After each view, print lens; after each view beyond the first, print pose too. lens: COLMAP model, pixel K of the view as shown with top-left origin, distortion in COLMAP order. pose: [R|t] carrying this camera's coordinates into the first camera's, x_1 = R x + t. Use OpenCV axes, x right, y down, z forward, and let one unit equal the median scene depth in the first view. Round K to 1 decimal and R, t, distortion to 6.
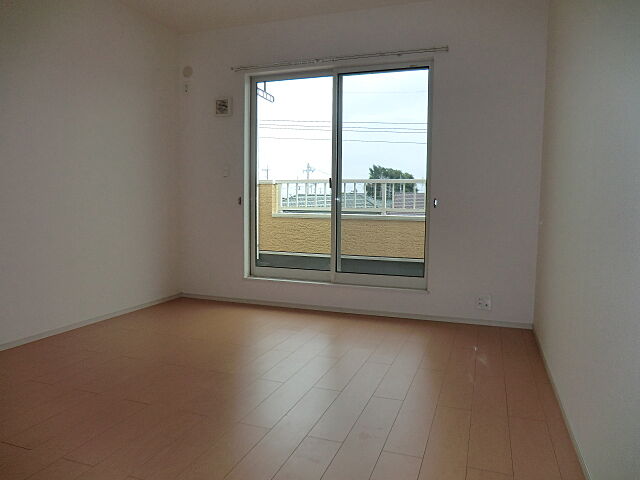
lens RADIAL K [[453.3, 0, 320.0], [0, 453.3, 240.0], [0, 0, 1]] dist [-0.110265, 0.092863]
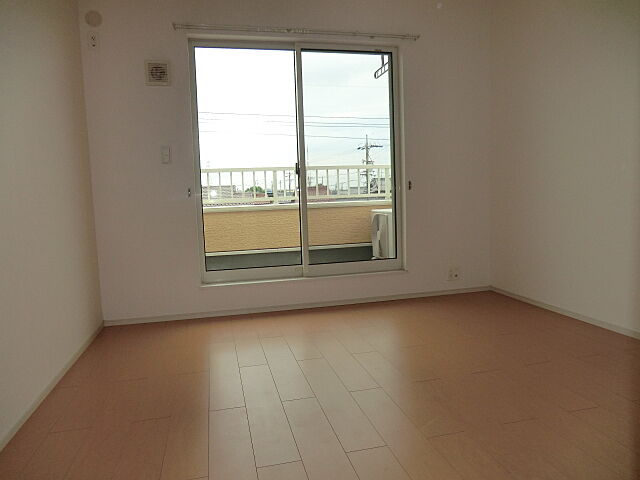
lens RADIAL K [[462.5, 0, 320.0], [0, 462.5, 240.0], [0, 0, 1]] dist [0.007030, -0.047990]
pose [[0.832514, -0.095280, 0.545749, -0.459708], [0.086868, 0.995365, 0.041263, -0.017950], [-0.547151, 0.013056, 0.836932, 0.184786]]
